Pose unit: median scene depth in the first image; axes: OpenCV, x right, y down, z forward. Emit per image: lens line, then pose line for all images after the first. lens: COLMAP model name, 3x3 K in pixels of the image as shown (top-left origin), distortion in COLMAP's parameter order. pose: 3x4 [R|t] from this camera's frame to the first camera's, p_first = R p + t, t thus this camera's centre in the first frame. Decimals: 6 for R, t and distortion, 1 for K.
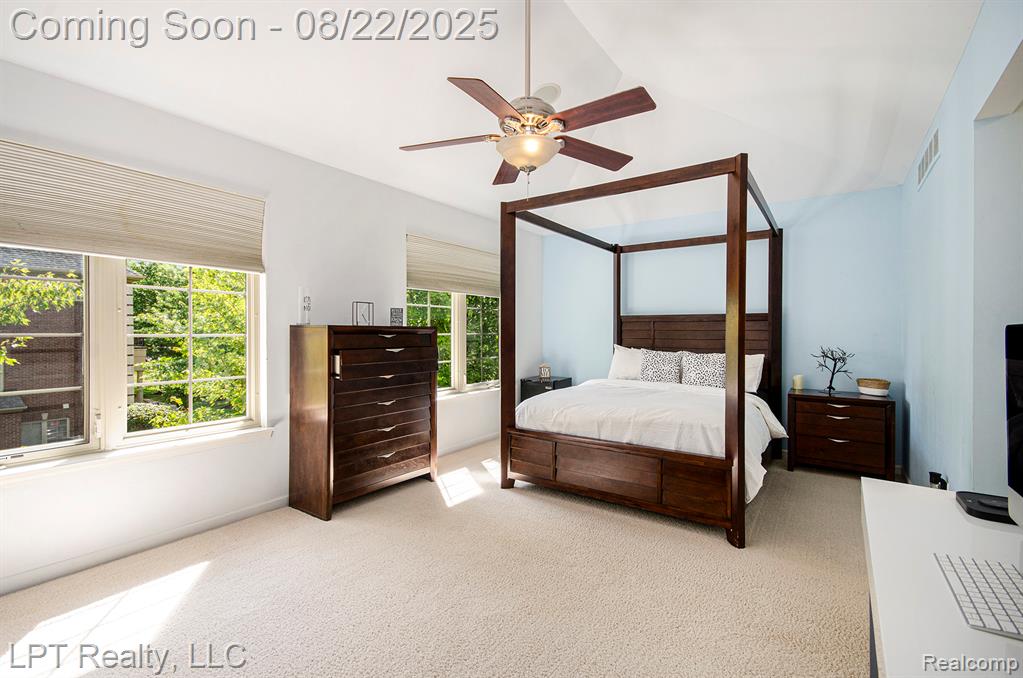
lens RADIAL K [[461.2, 0, 495.6], [0, 461.2, 334.8], [0, 0, 1]] dist [0.009640, -0.002453]
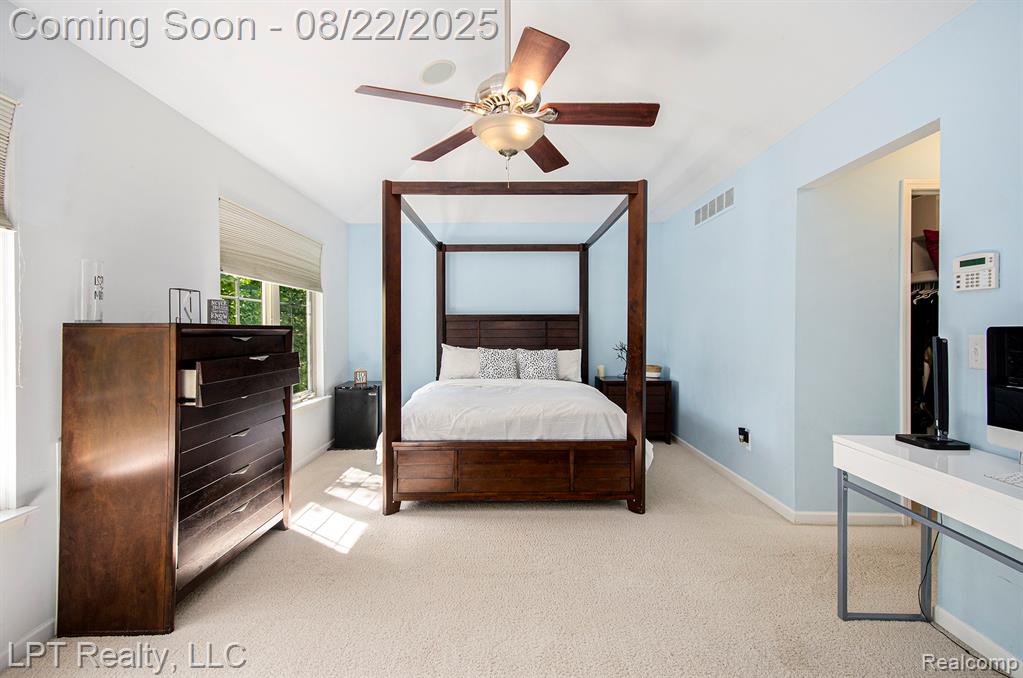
lens RADIAL K [[461.2, 0, 512.6], [0, 461.2, 332.2], [0, 0, 1]] dist [0.009640, -0.002453]
pose [[0.800888, -0.006745, 0.598776, -0.333197], [0.008772, 0.999961, -0.000470, -0.003499], [-0.598749, 0.005629, 0.800917, 0.189623]]
